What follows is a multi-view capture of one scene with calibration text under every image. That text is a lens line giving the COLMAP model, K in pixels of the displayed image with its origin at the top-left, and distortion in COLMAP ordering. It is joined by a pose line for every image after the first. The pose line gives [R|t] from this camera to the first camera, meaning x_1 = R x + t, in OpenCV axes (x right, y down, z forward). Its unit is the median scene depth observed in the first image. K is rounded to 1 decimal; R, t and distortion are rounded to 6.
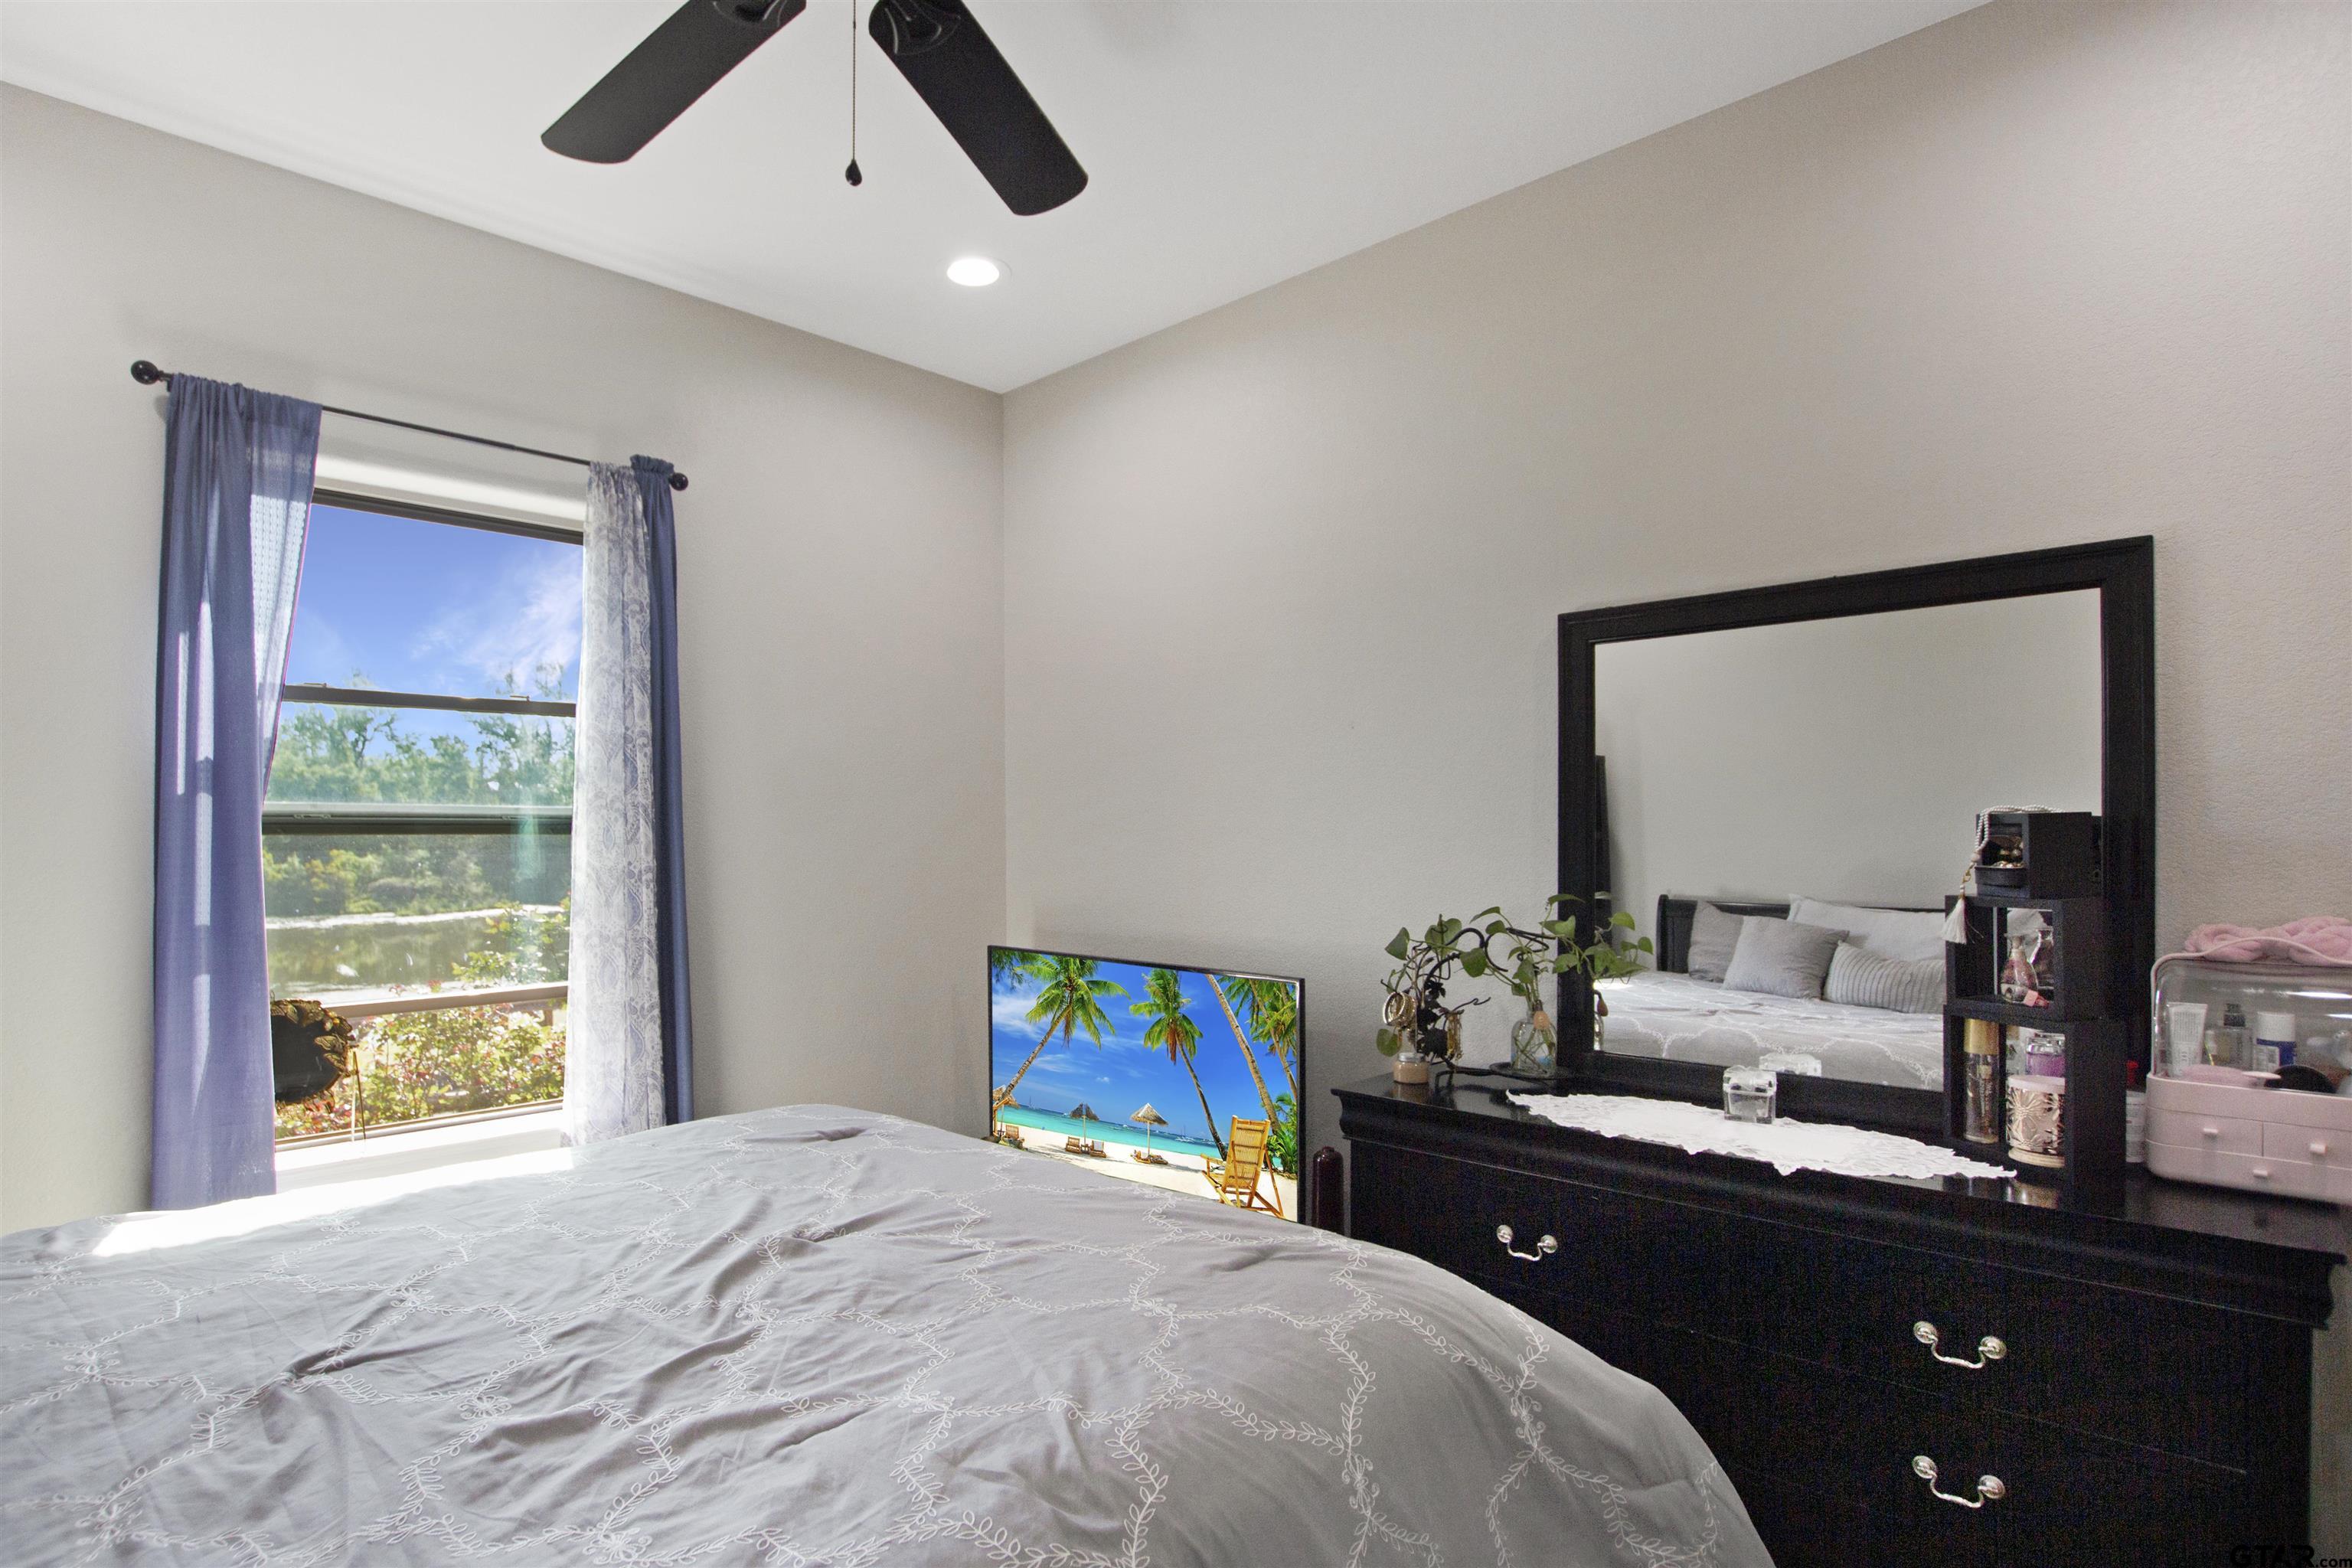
lens RADIAL K [[1164.2, 0, 1268.7], [0, 1164.2, 809.5], [0, 0, 1]] dist [-0.019251, 0.000393]
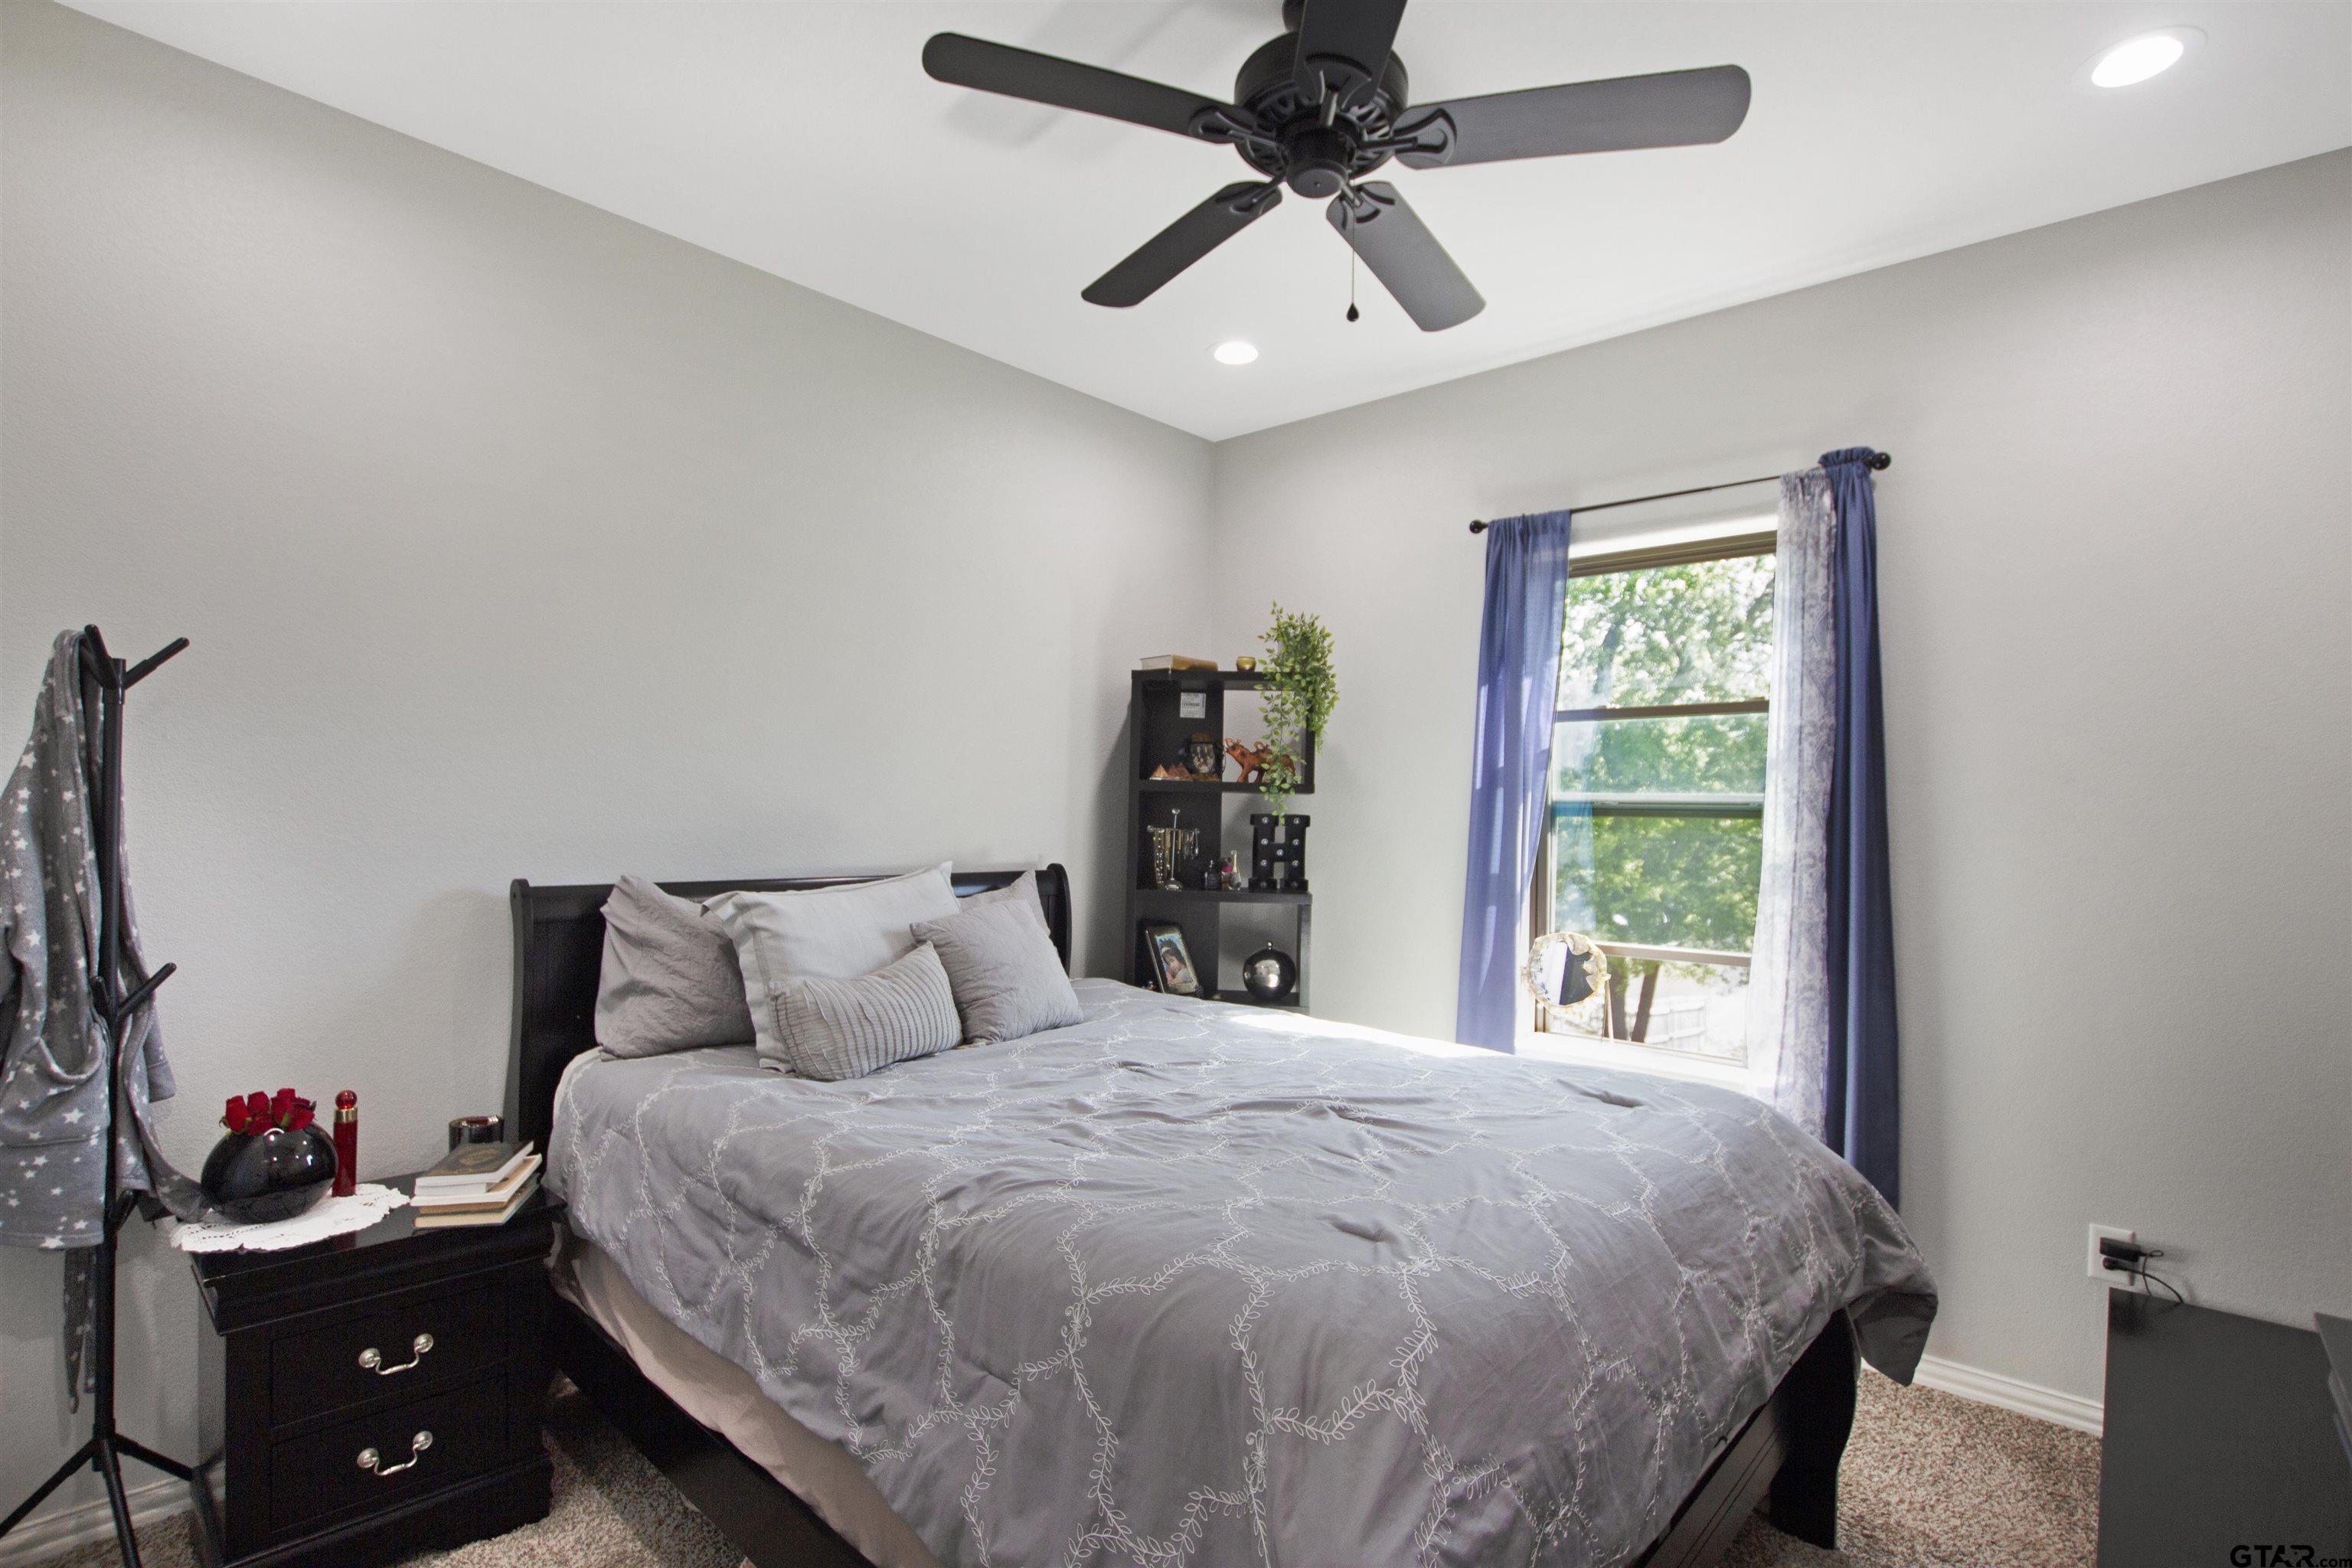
lens RADIAL K [[1158.2, 0, 1098.8], [0, 1158.2, 777.6], [0, 0, 1]] dist [-0.024160, 0.000353]
pose [[-0.022928, -0.021951, -0.999496, 0.906080], [0.002128, 0.999756, -0.022005, 0.006995], [0.999735, -0.002632, -0.022876, 0.703832]]
